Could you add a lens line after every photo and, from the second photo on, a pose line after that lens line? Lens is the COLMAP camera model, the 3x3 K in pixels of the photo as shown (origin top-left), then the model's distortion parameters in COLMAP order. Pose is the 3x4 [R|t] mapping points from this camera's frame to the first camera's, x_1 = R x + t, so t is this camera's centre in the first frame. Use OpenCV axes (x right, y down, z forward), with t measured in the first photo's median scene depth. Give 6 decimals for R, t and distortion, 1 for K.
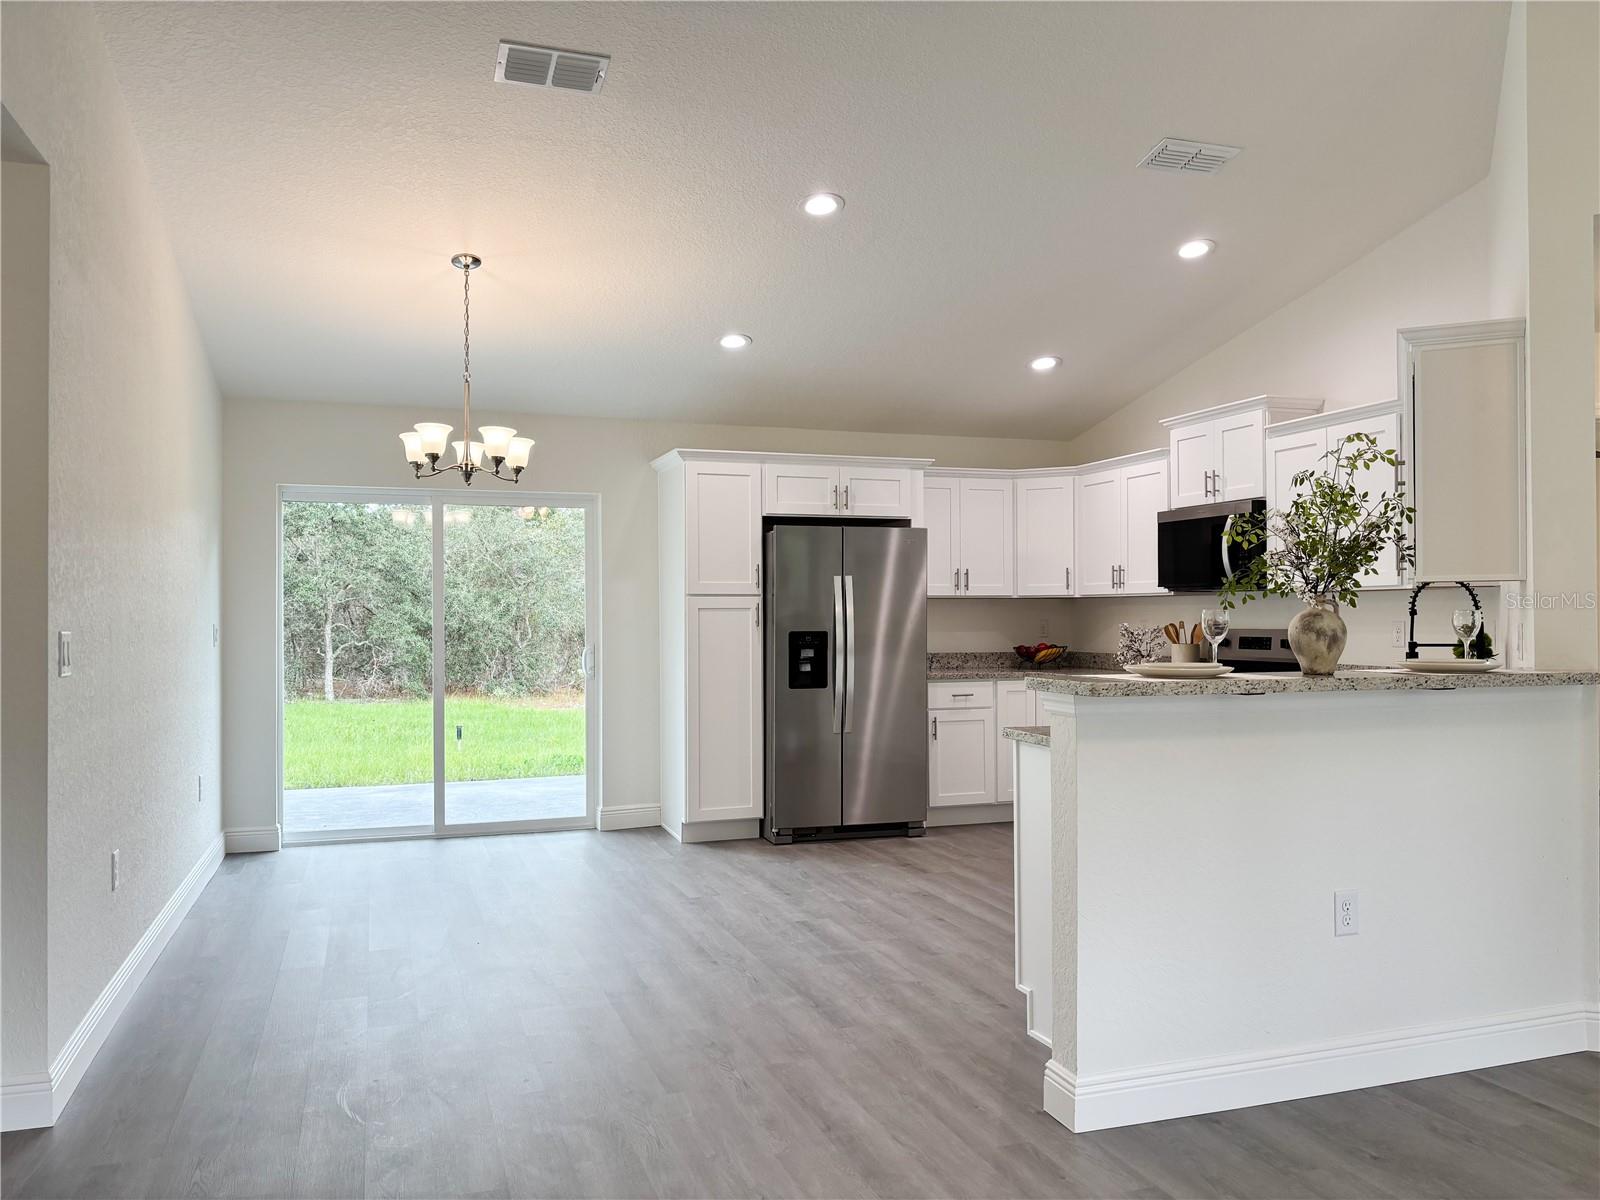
lens RADIAL K [[1225.4, 0, 797.9], [0, 1225.4, 608.3], [0, 0, 1]] dist [-0.015509, -0.005473]
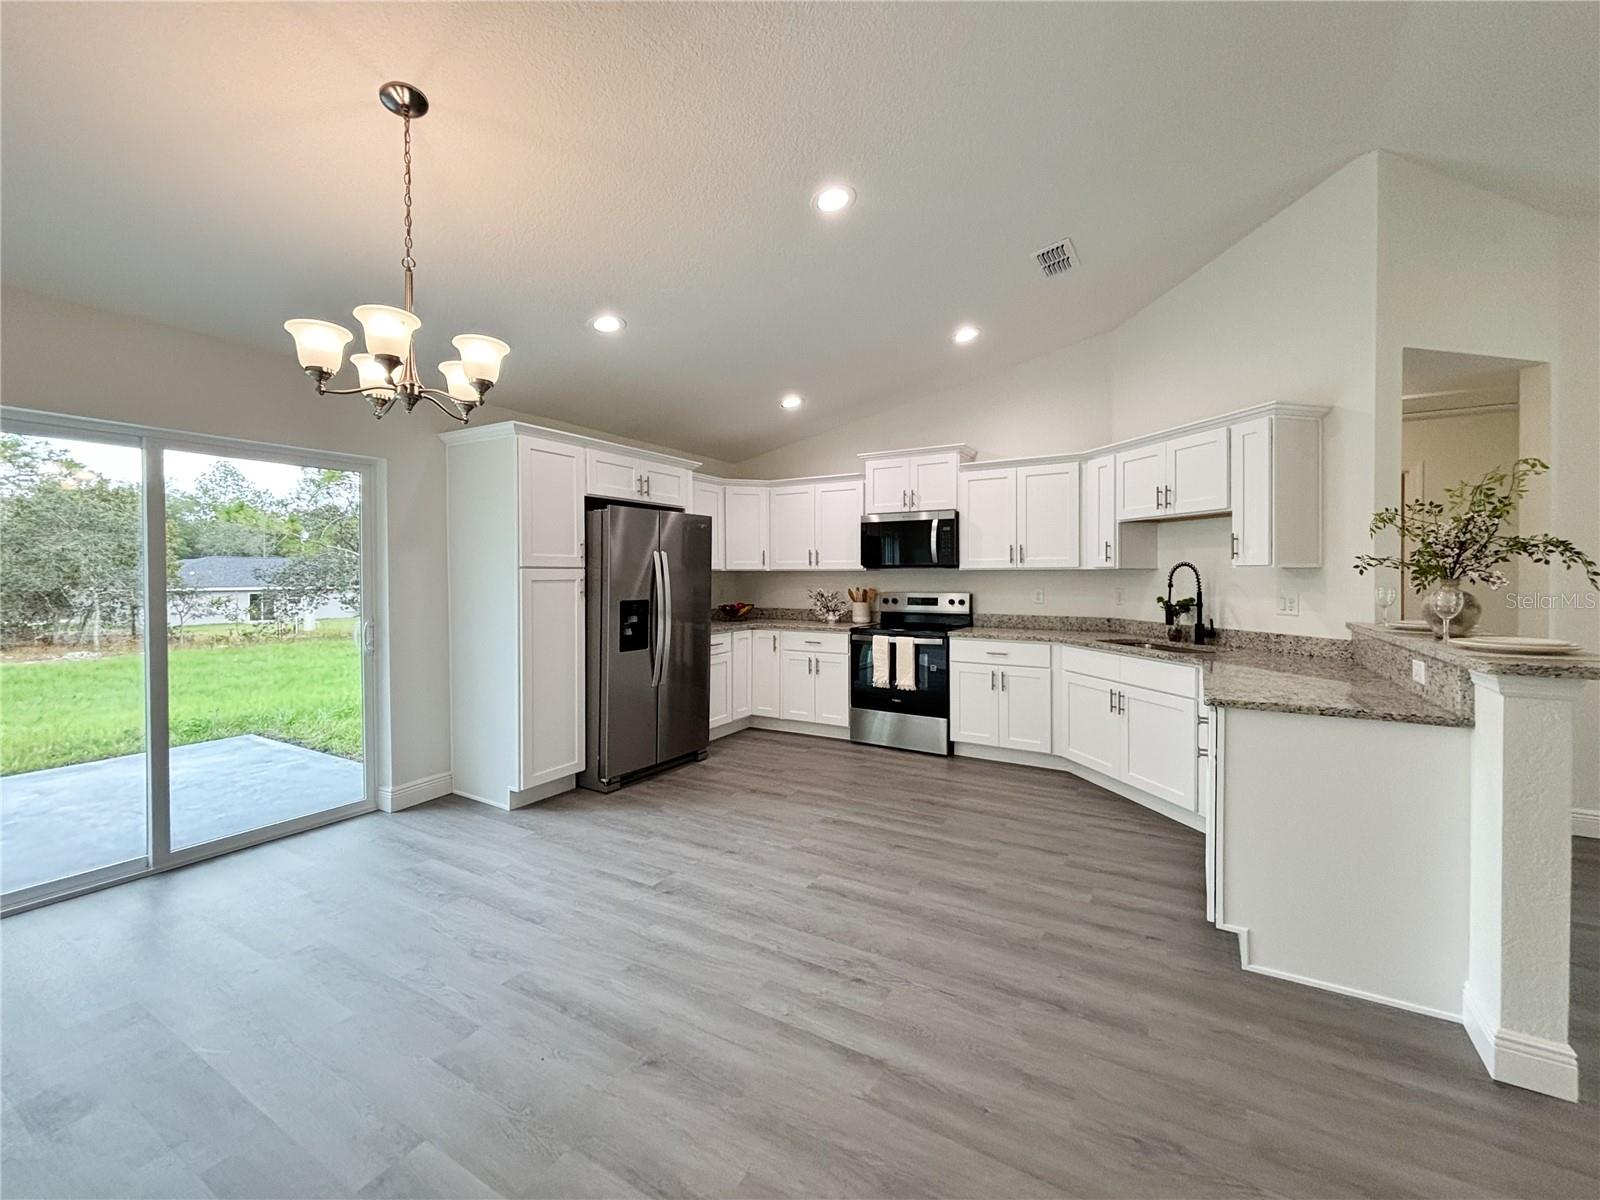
lens RADIAL K [[654.1, 0, 794.9], [0, 654.1, 574.9], [0, 0, 1]] dist [-0.003719, -0.000671]
pose [[0.750184, 0.001670, 0.661227, -0.278890], [-0.005184, 0.999981, 0.003356, -0.007256], [-0.661209, -0.005946, 0.750179, 0.444001]]
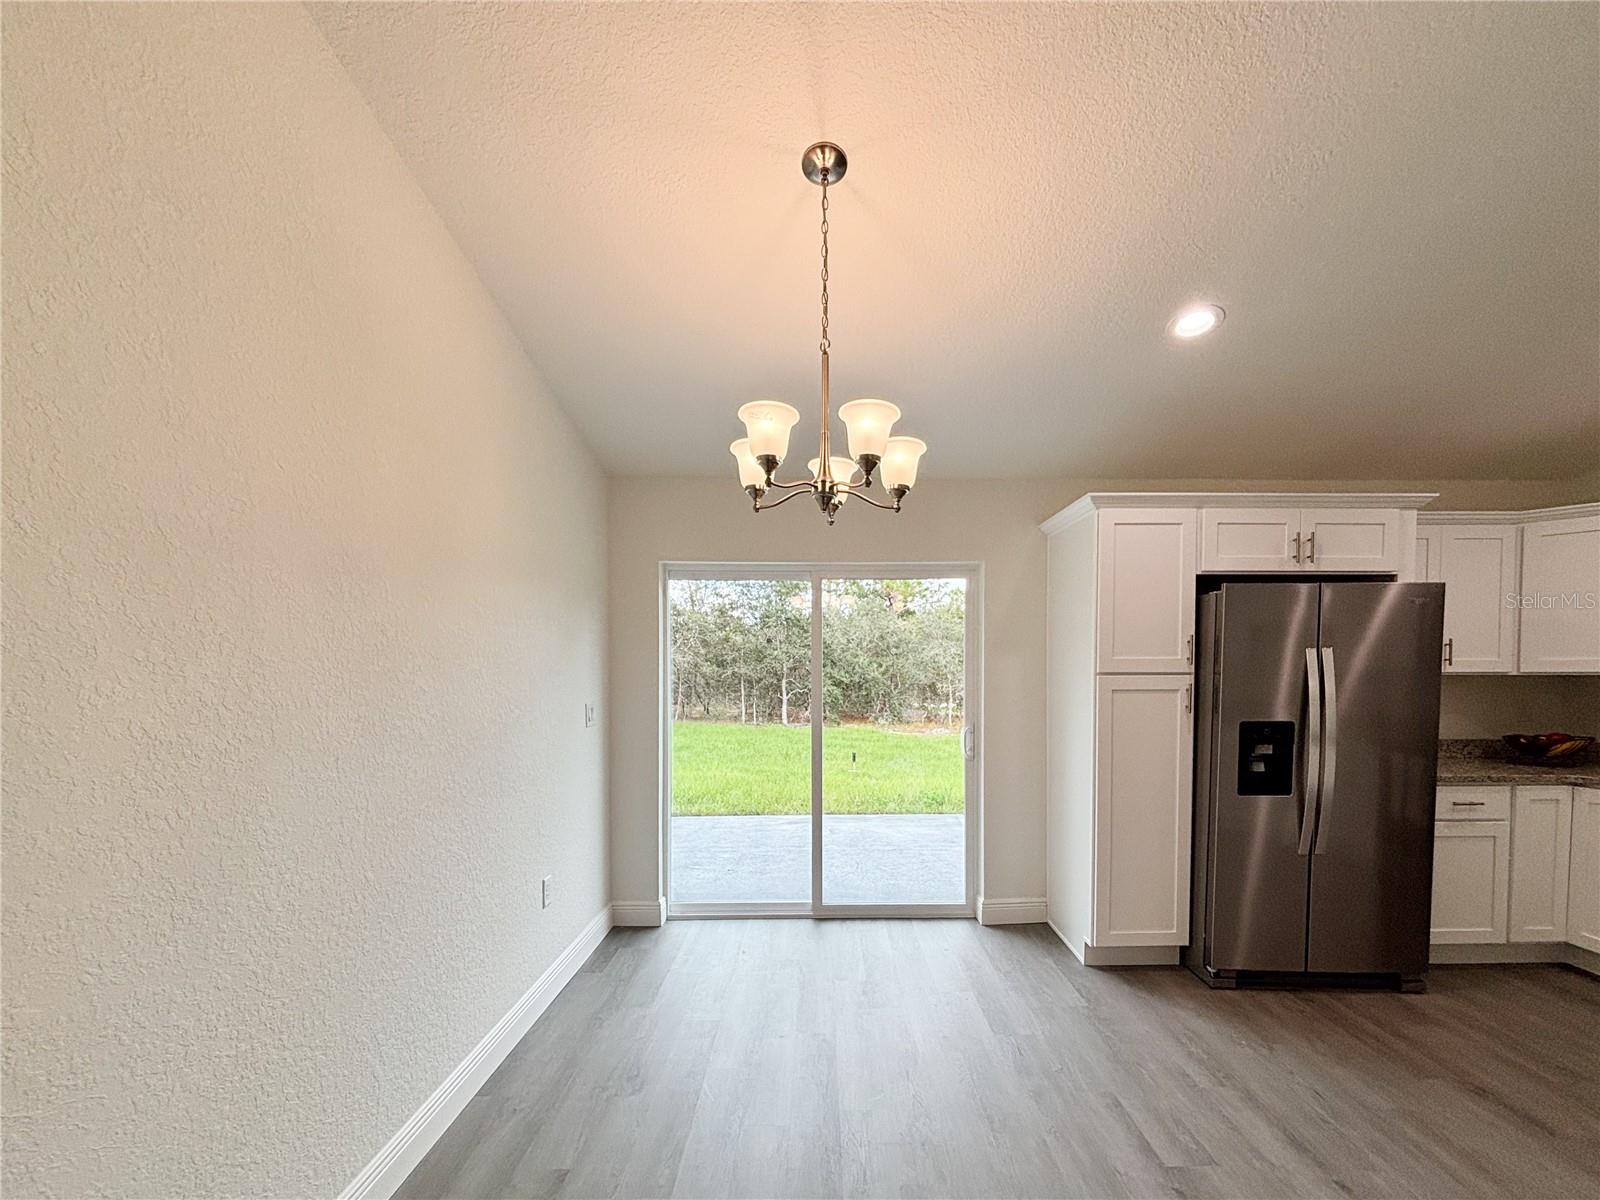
lens RADIAL K [[677.7, 0, 841.7], [0, 677.7, 692.9], [0, 0, 1]] dist [-0.000734, -0.000706]
pose [[0.955448, 0.012211, -0.294907, -0.120778], [-0.001266, 0.999304, 0.037276, -0.014496], [0.295157, -0.035242, 0.954799, 0.511911]]
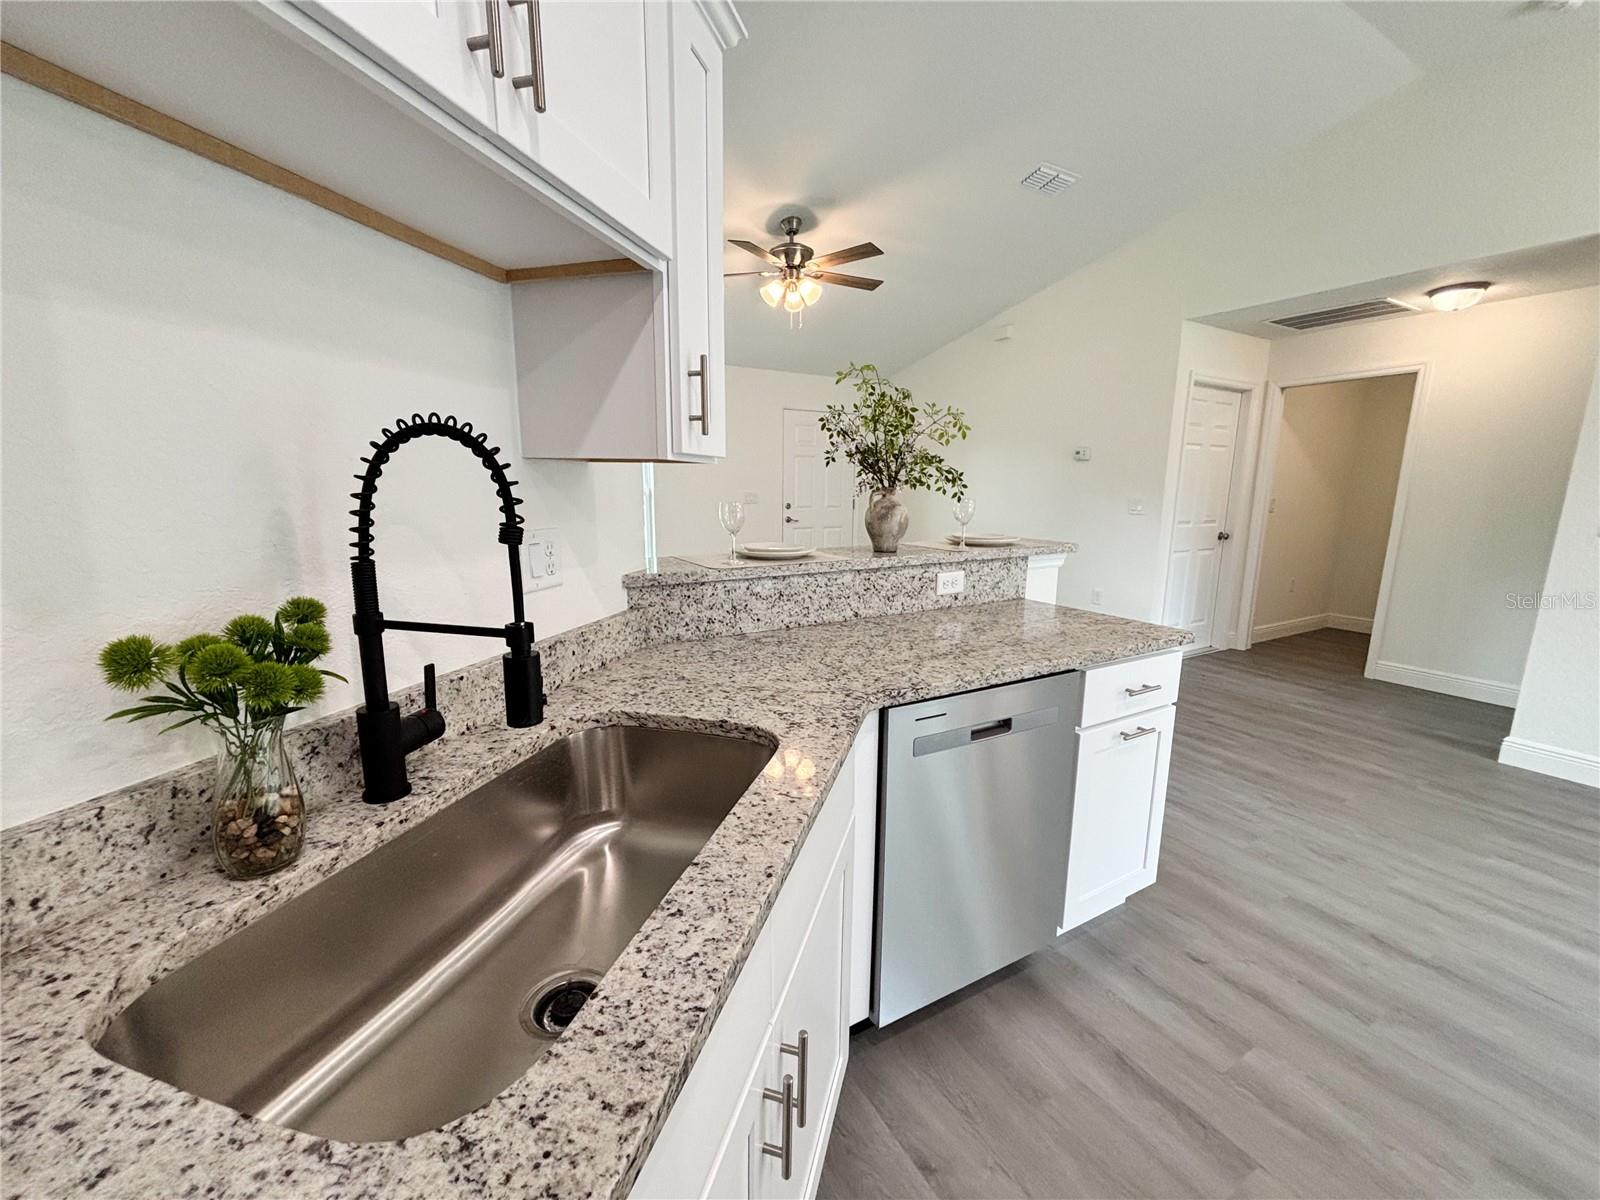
lens RADIAL K [[654.1, 0, 813.8], [0, 654.1, 590.4], [0, 0, 1]] dist [-0.003719, -0.000671]
pose [[-0.972846, 0.031823, -0.229257, 0.315725], [-0.006379, 0.986440, 0.163999, -0.007524], [0.231367, 0.161008, -0.959451, 0.781781]]
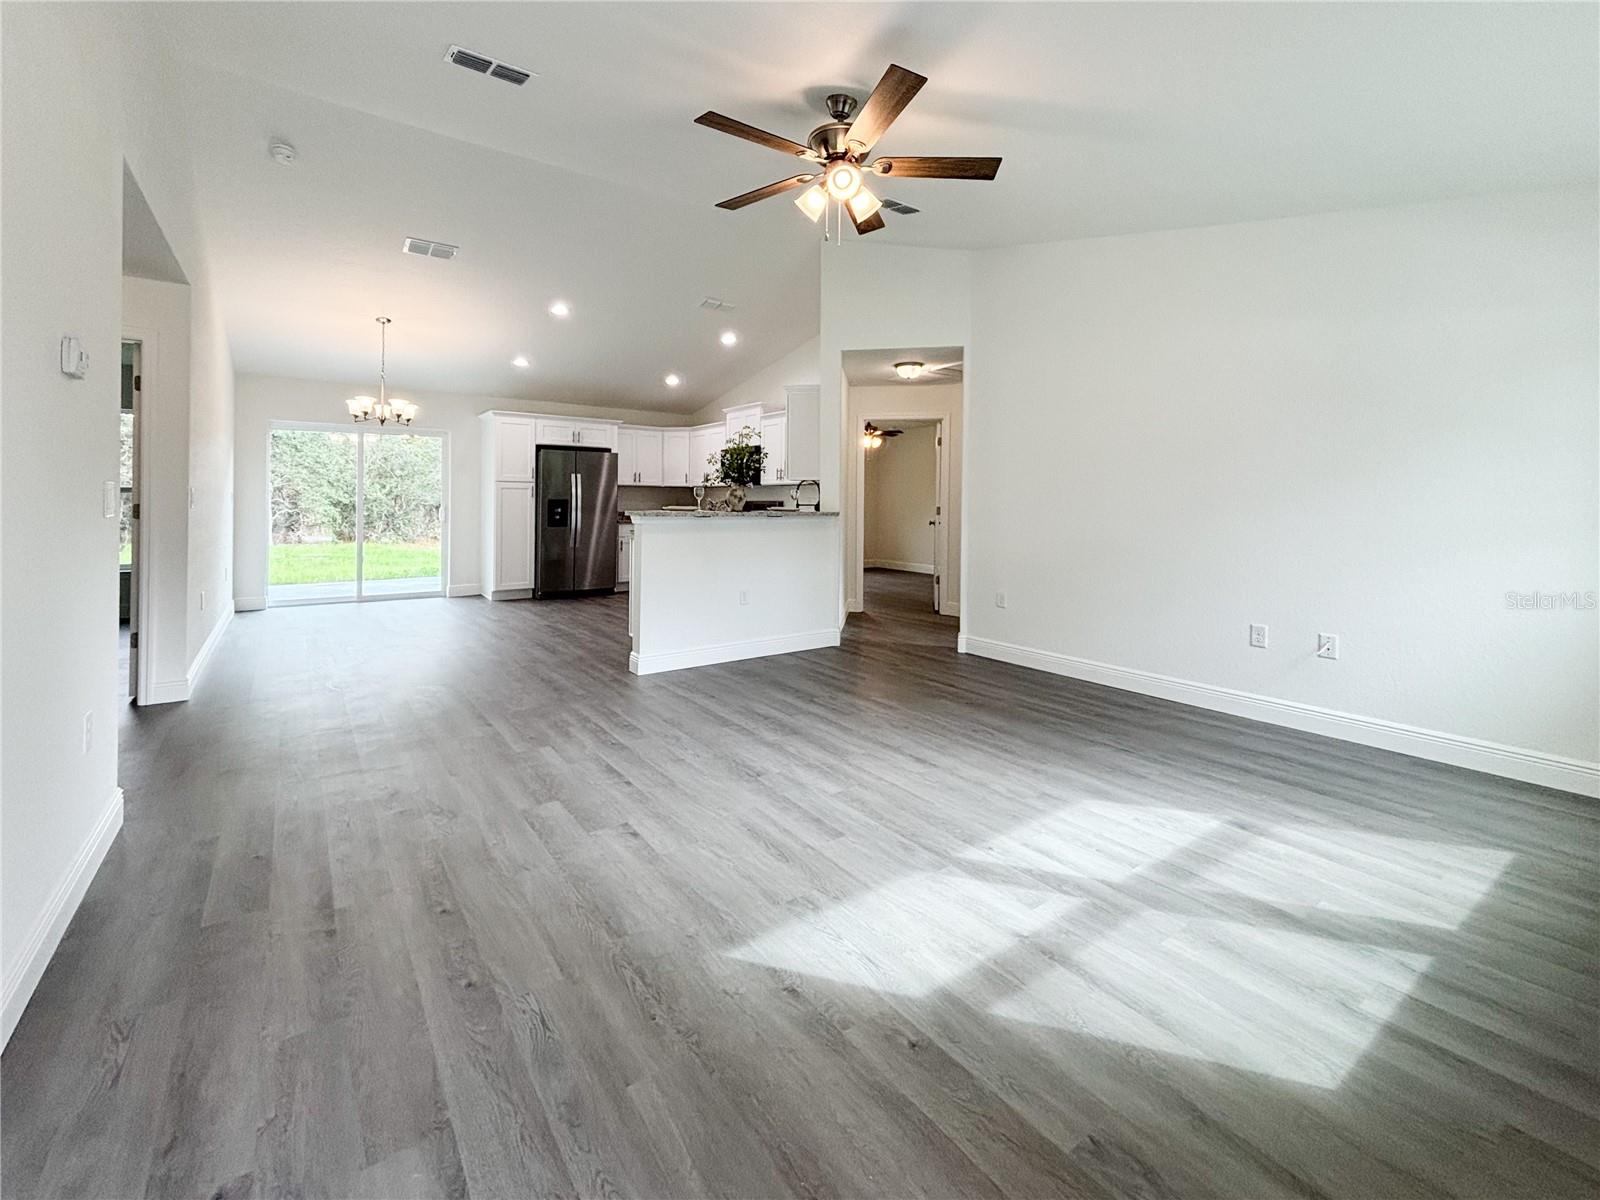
lens RADIAL K [[677.7, 0, 773.2], [0, 677.7, 497.4], [0, 0, 1]] dist [-0.000734, -0.000706]
pose [[0.959789, 0.016654, 0.280230, 0.037172], [-0.016382, 0.999860, -0.003312, 0.012809], [-0.280246, -0.001411, 0.959927, -0.240694]]
